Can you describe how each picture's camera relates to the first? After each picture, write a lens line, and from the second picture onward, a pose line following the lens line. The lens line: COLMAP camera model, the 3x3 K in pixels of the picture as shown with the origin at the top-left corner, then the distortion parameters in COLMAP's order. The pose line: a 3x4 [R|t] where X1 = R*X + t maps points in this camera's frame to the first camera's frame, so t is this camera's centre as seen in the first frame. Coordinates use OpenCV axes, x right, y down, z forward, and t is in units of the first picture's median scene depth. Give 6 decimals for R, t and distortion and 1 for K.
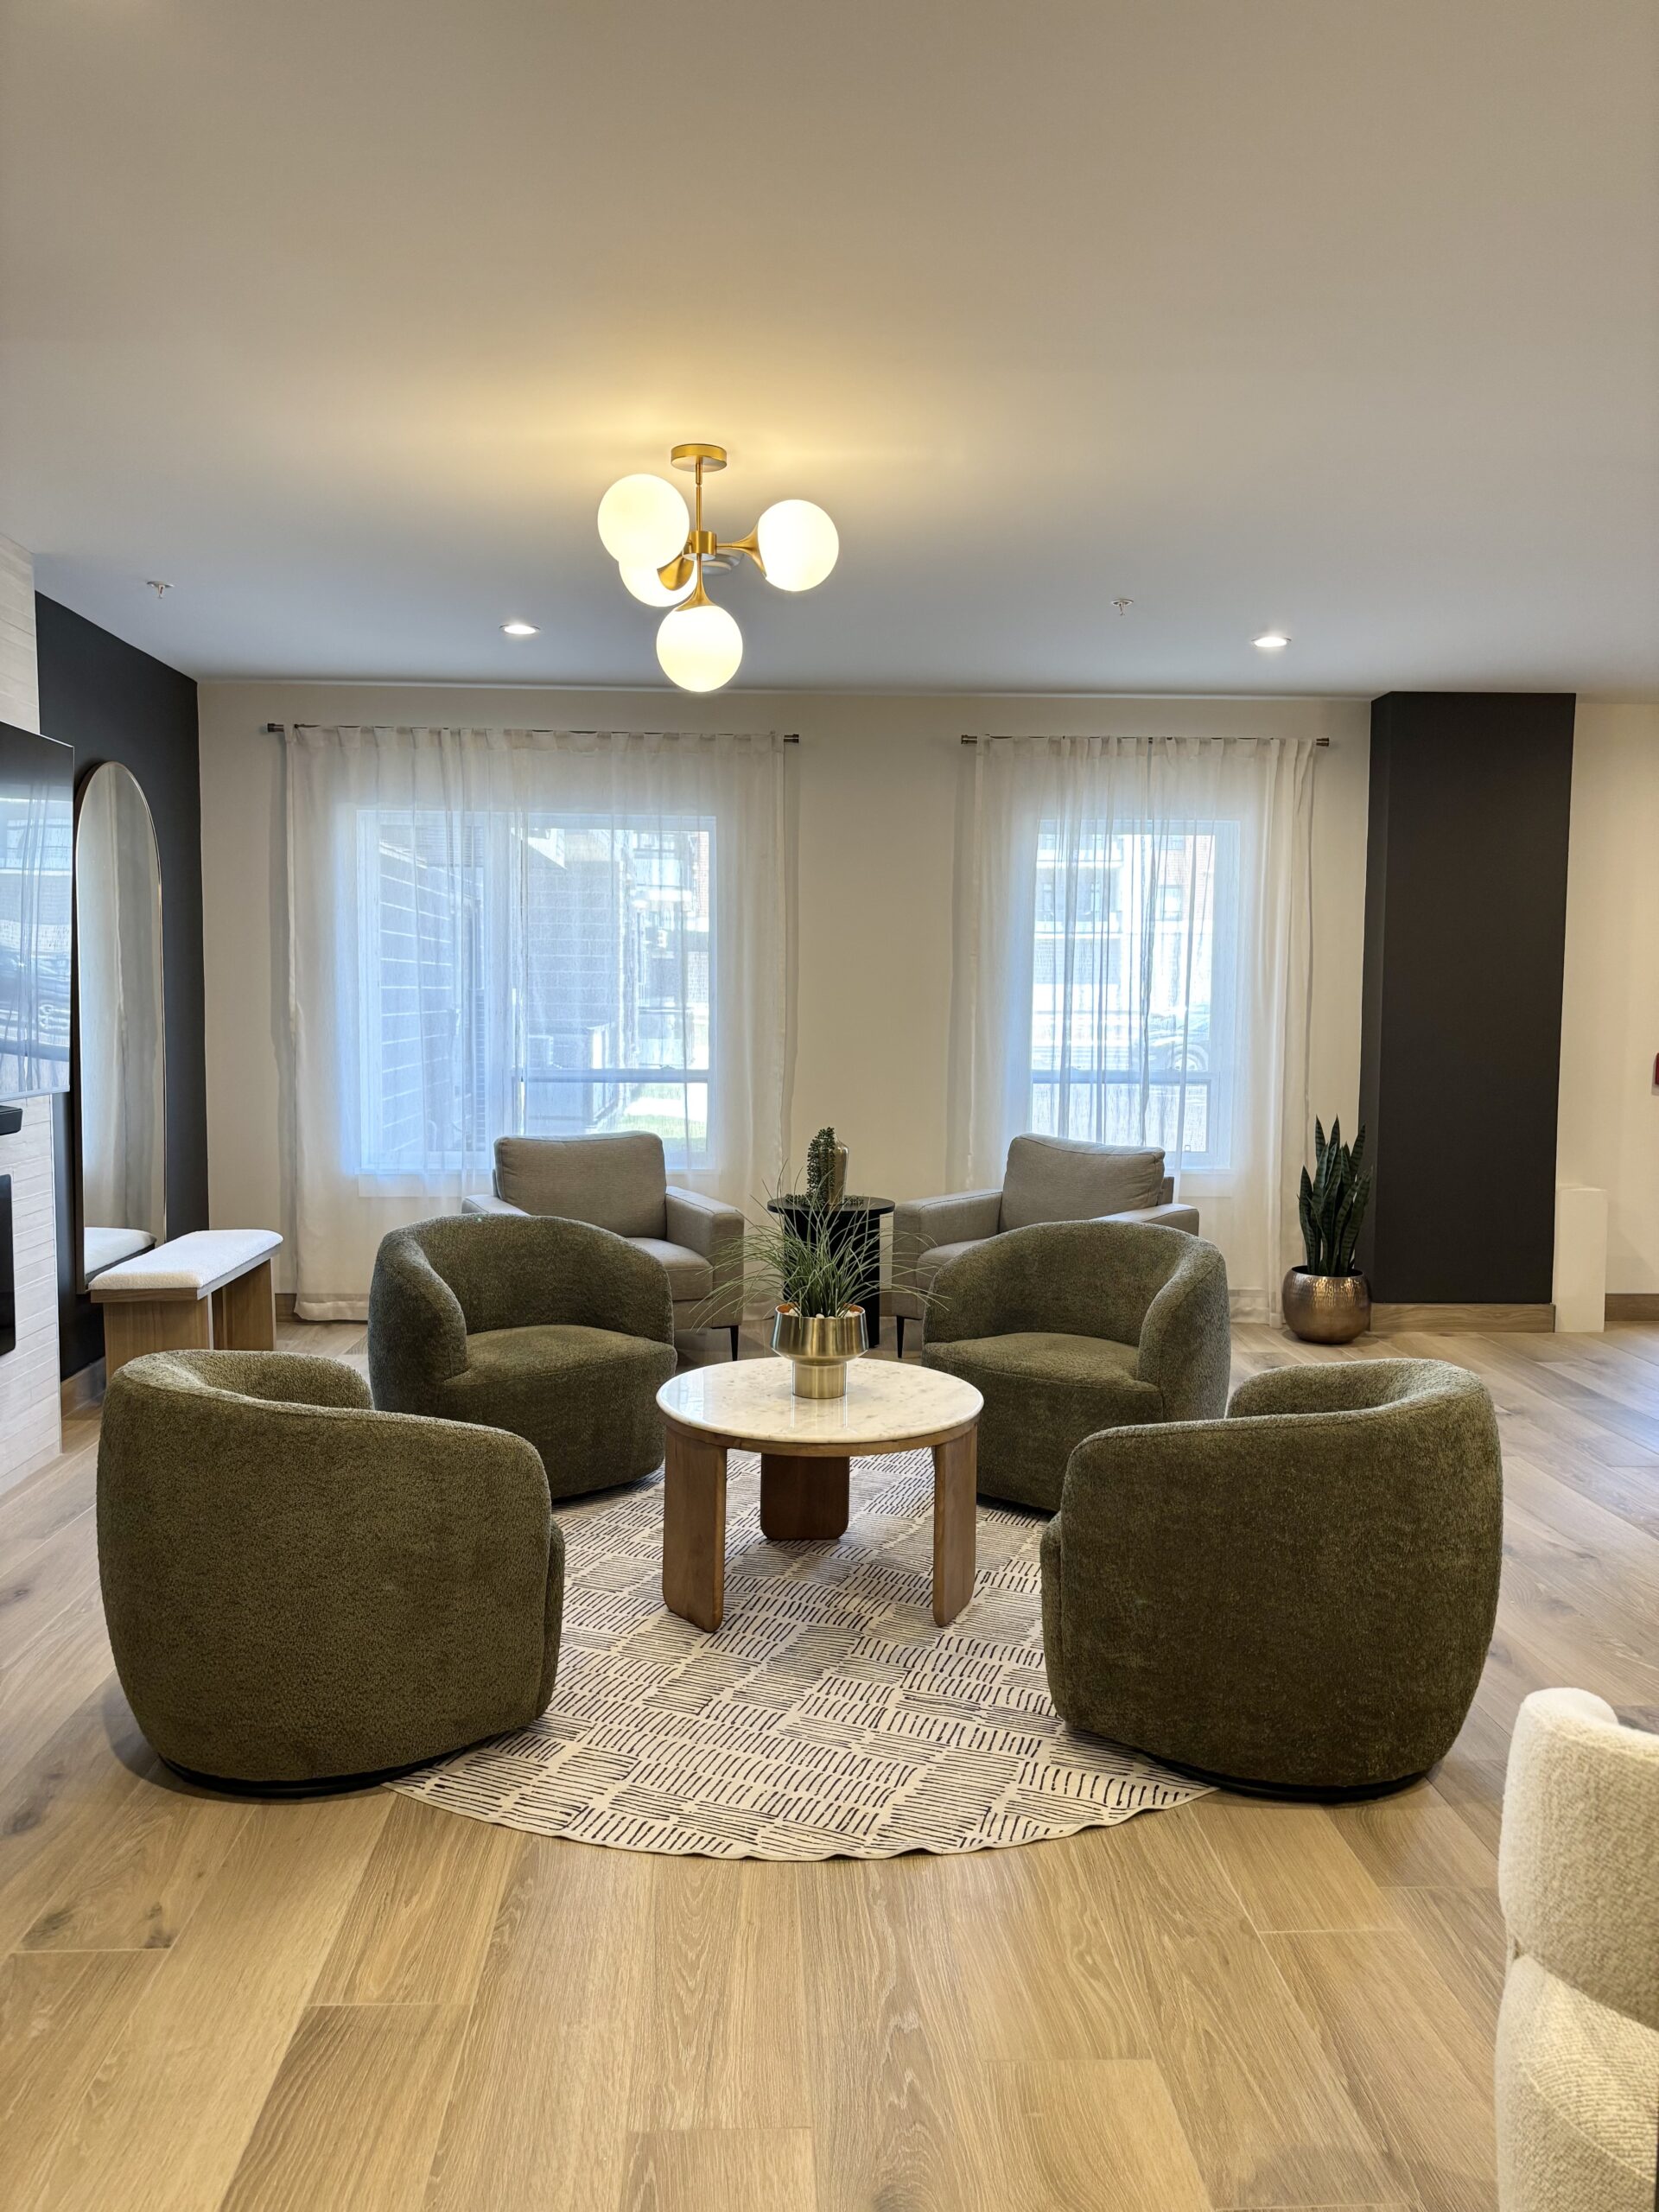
lens RADIAL K [[1694.5, 0, 838.8], [0, 1694.5, 1074.5], [0, 0, 1]] dist [0.048623, -0.001141]
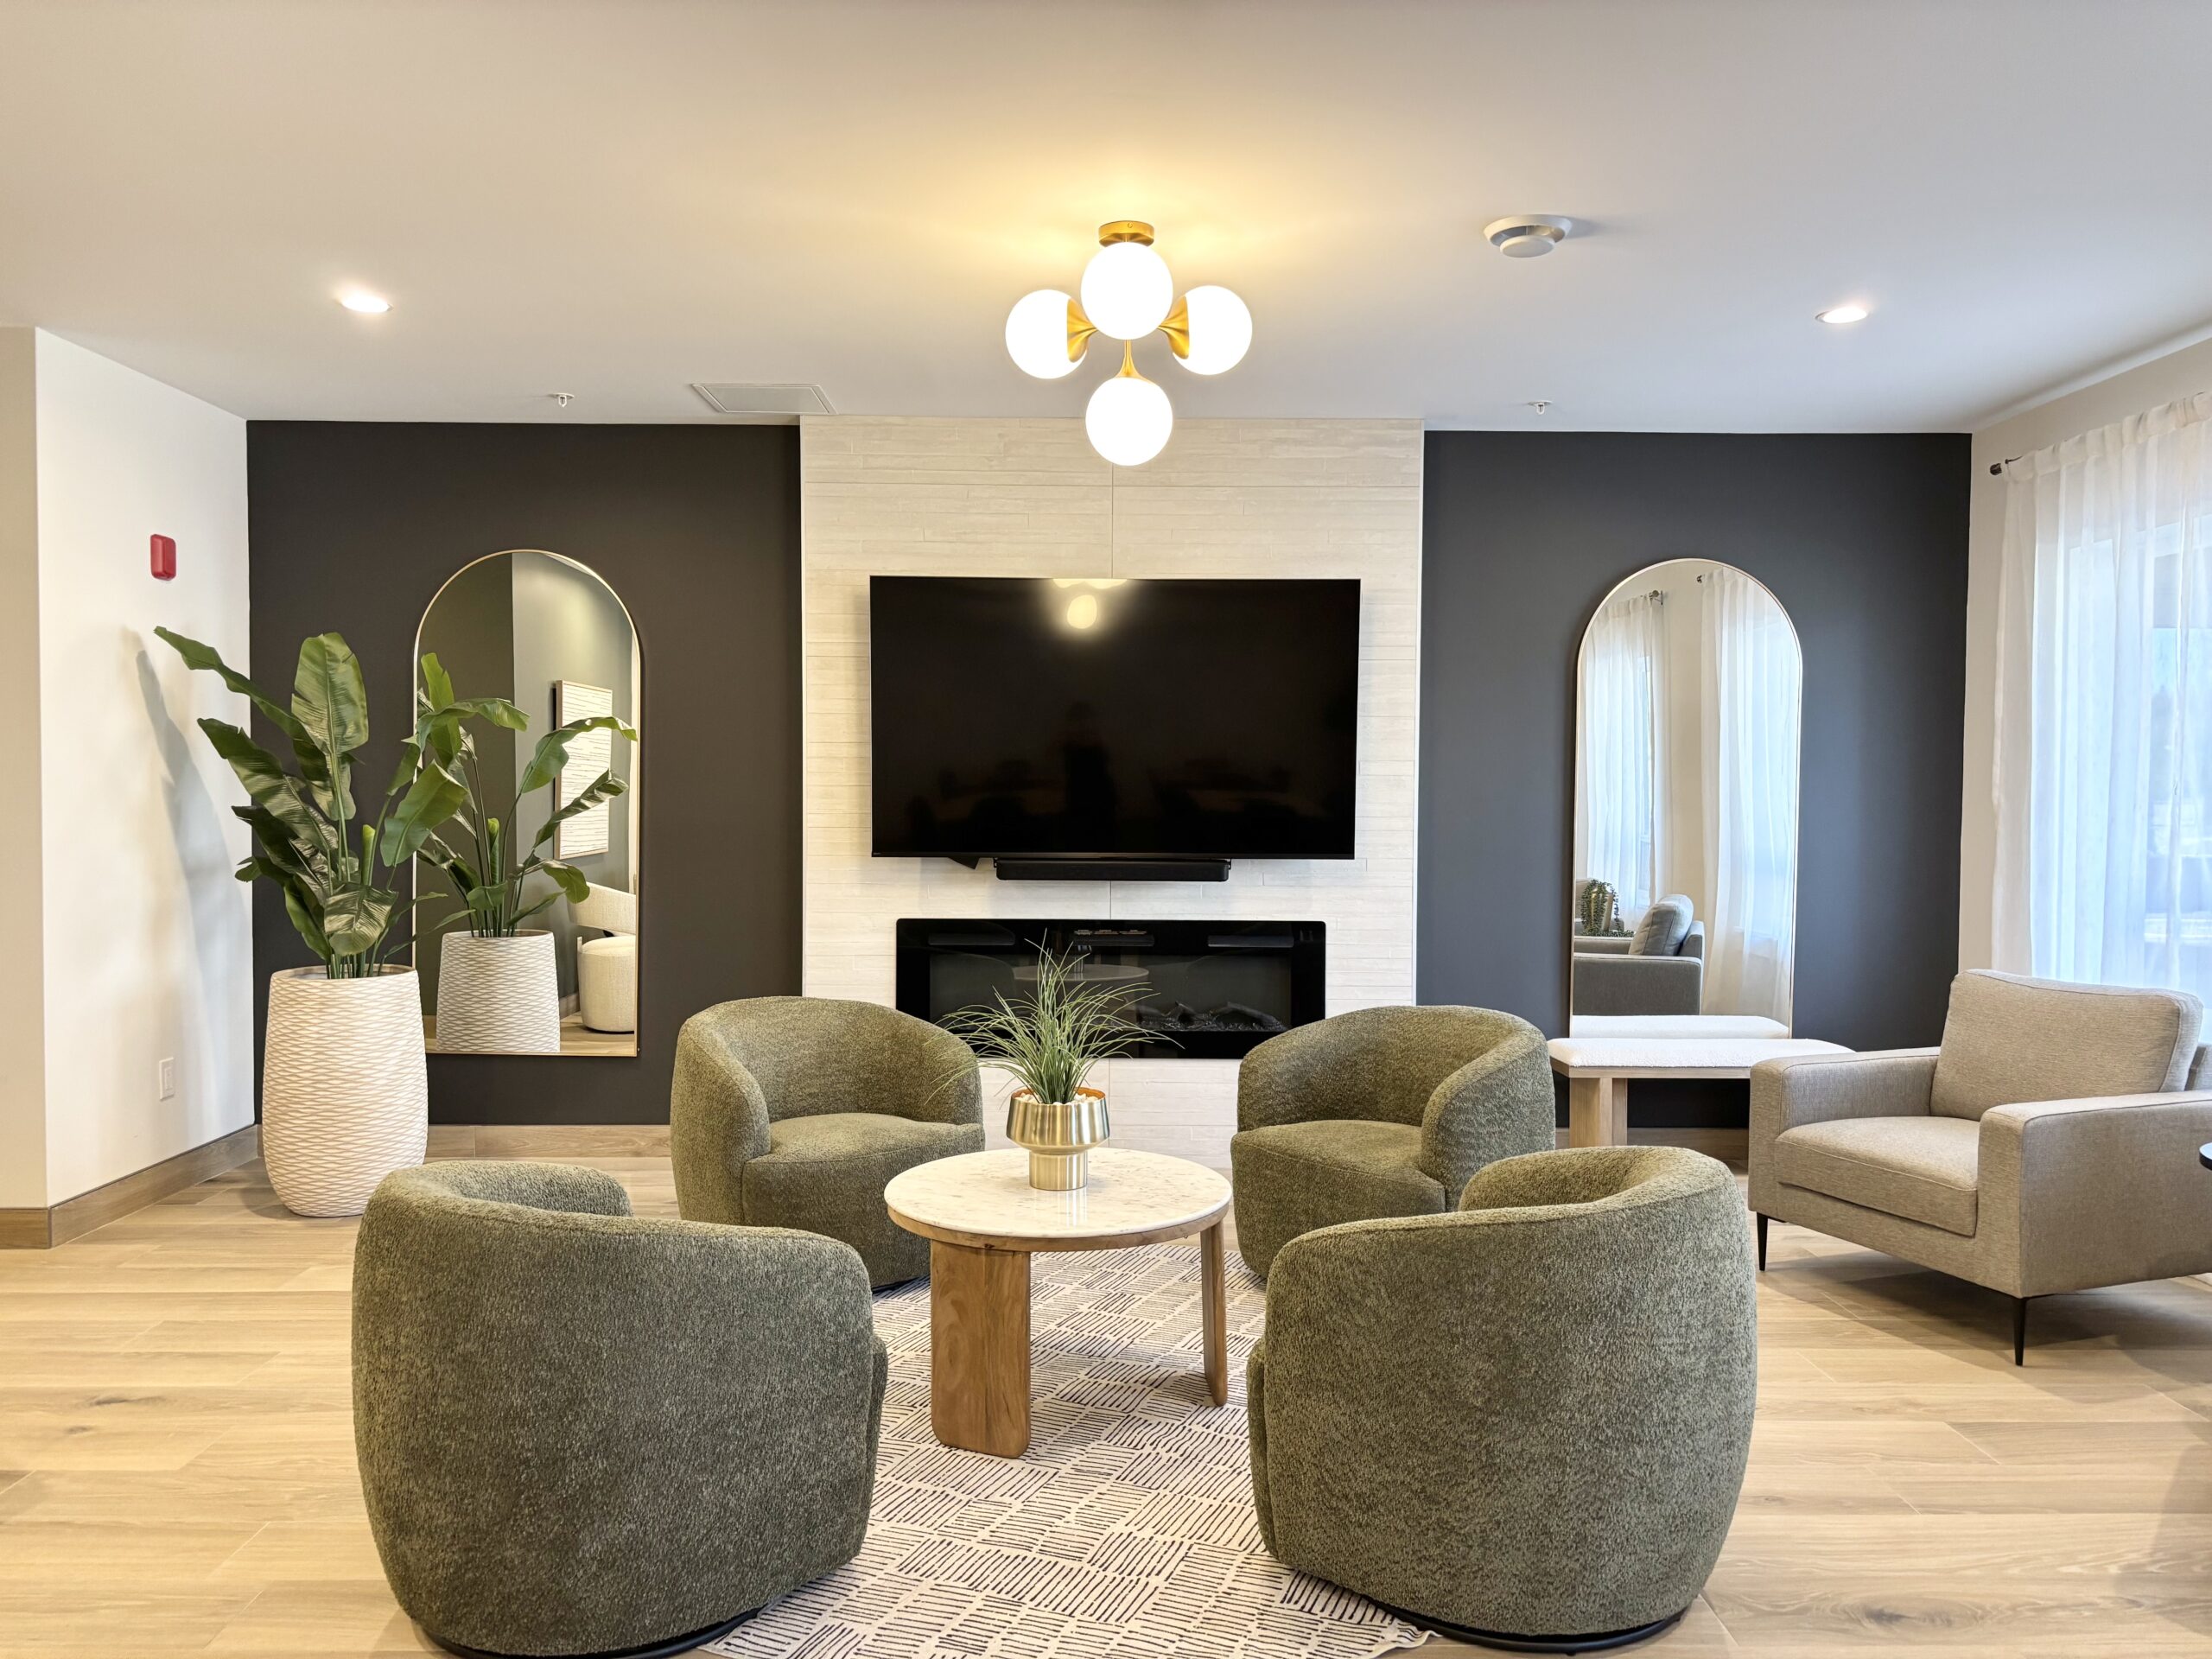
lens RADIAL K [[1669.6, 0, 1110.4], [0, 1669.6, 863.2], [0, 0, 1]] dist [0.022957, -0.013617]
pose [[-0.045313, 0.038713, -0.998222, 0.515564], [-0.053104, 0.997743, 0.041105, -0.019103], [0.997560, 0.054872, -0.043155, 0.599731]]
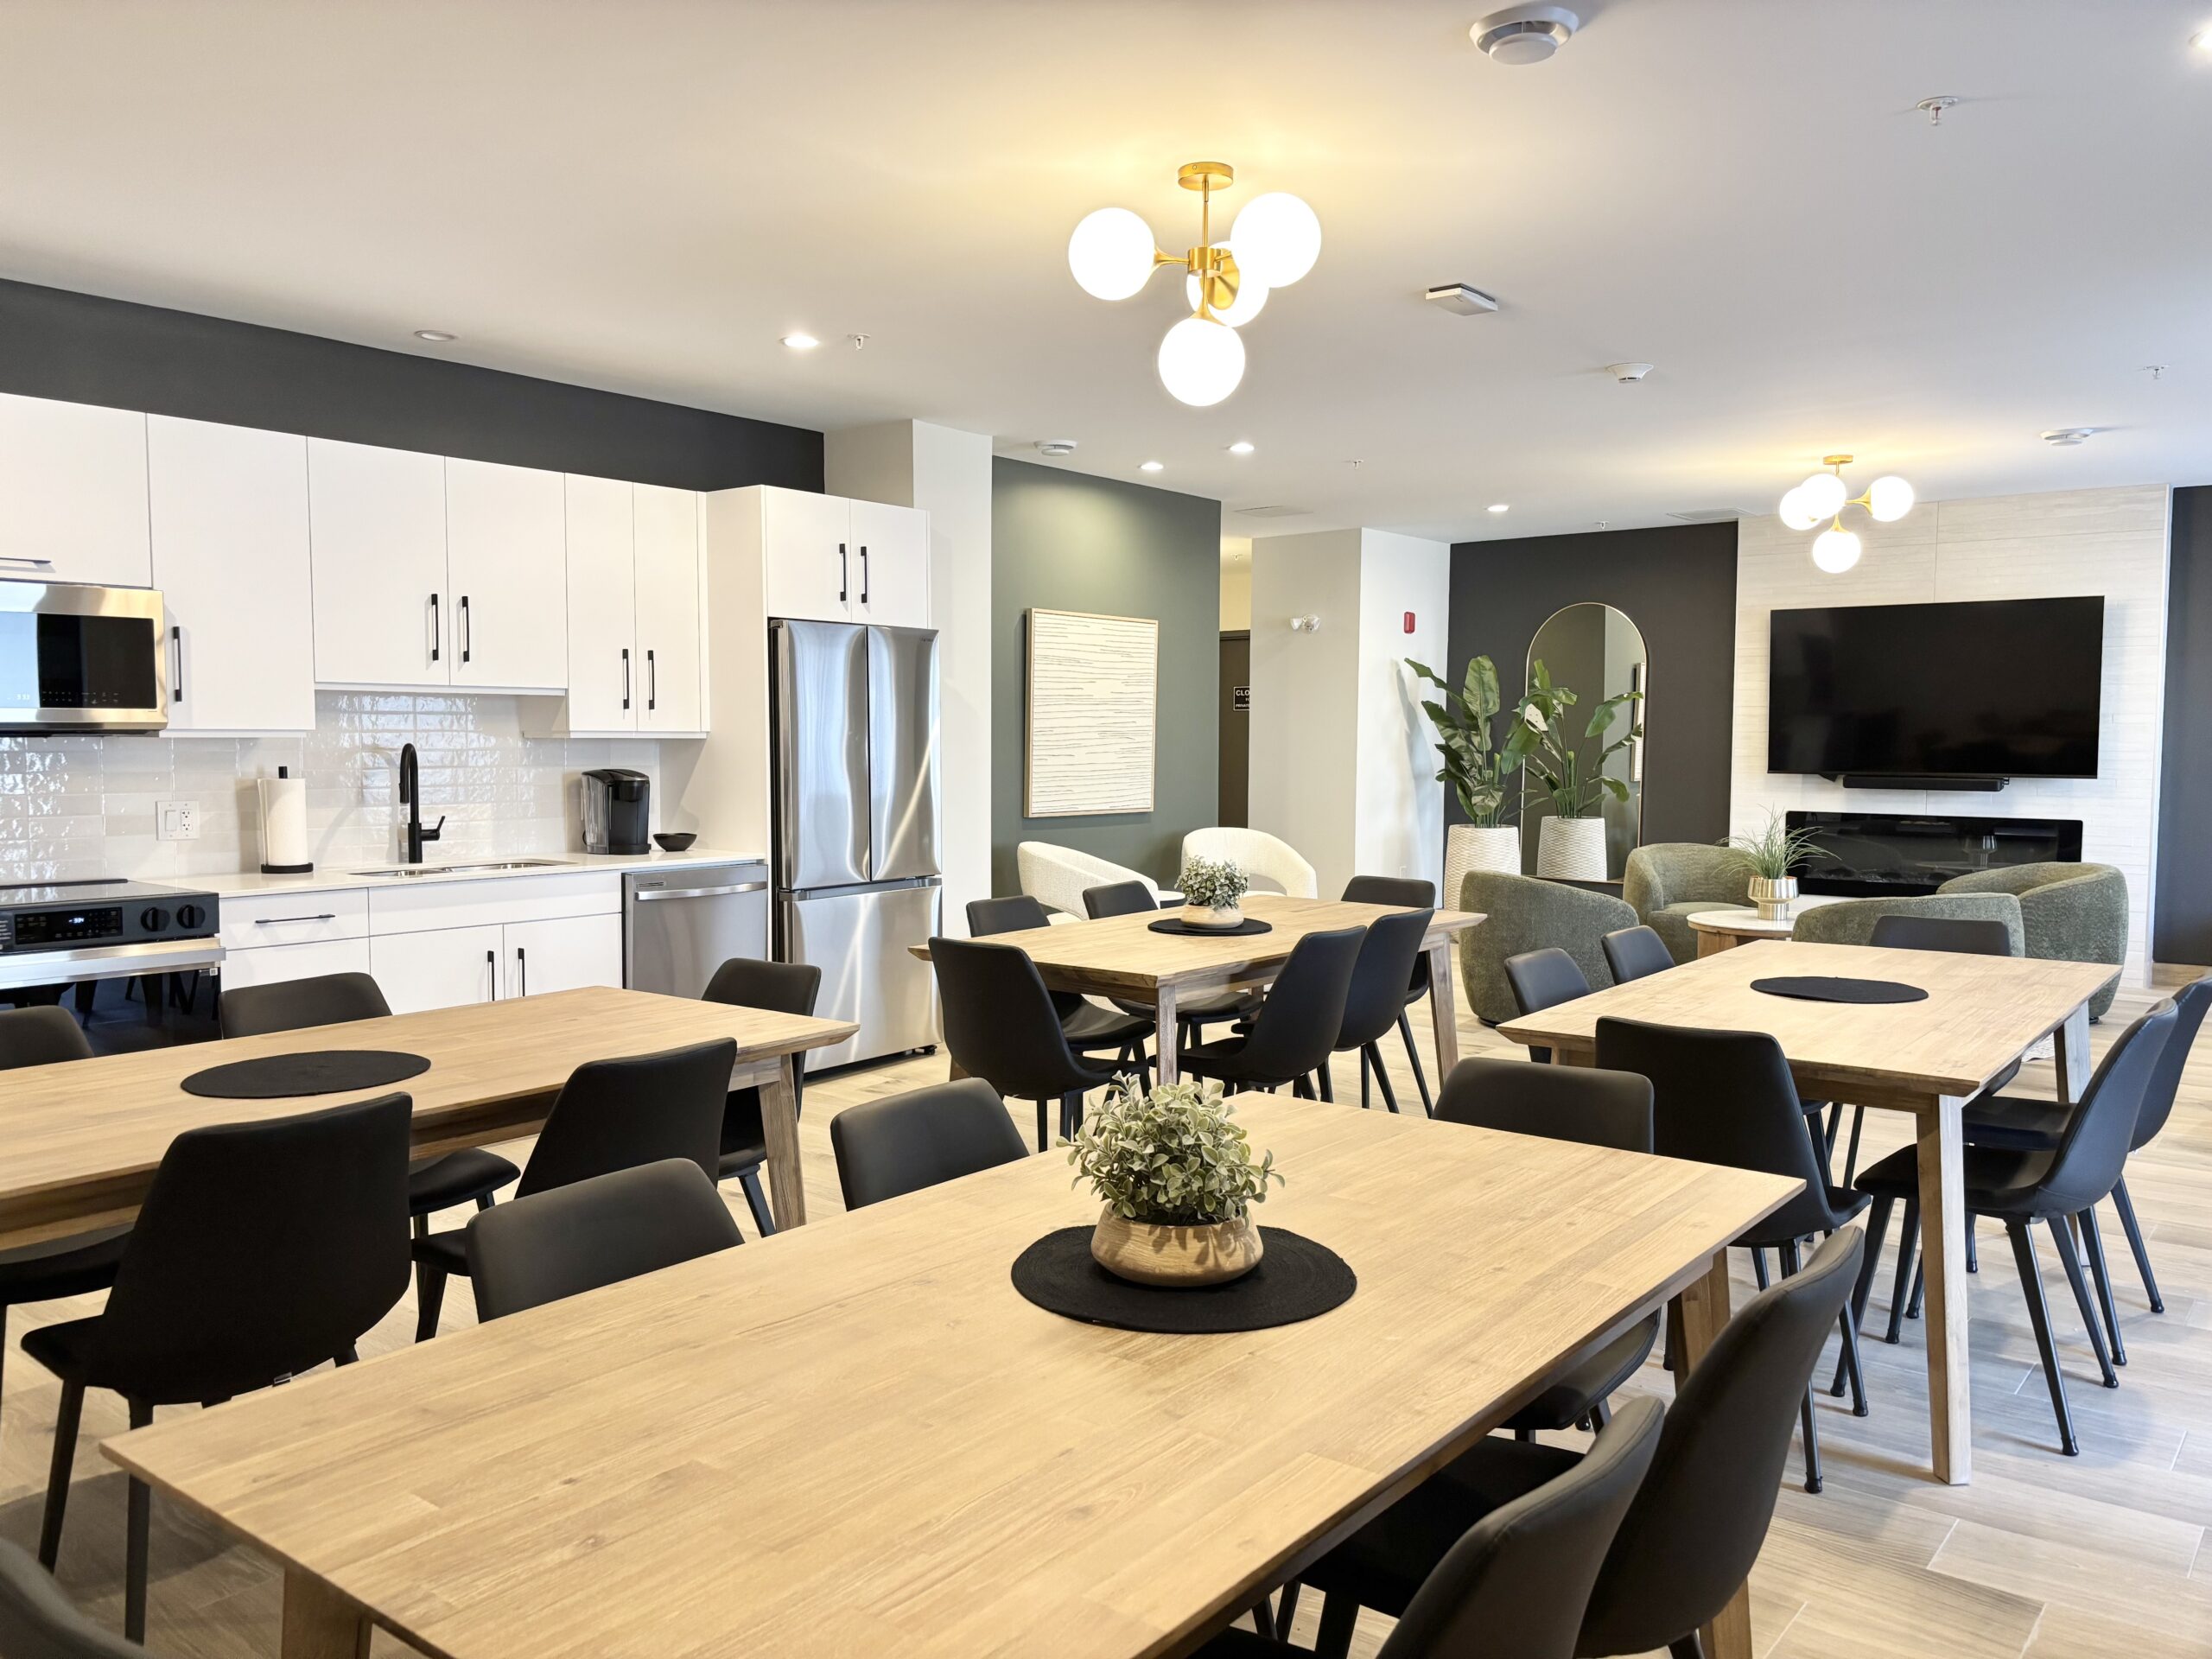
lens RADIAL K [[1694.5, 0, 1107.1], [0, 1694.5, 820.4], [0, 0, 1]] dist [0.048623, -0.001141]
pose [[-0.666211, 0.033582, -0.745007, 1.134447], [-0.040808, 0.995847, 0.081381, -0.036845], [0.744646, 0.084619, -0.662074, 0.979844]]
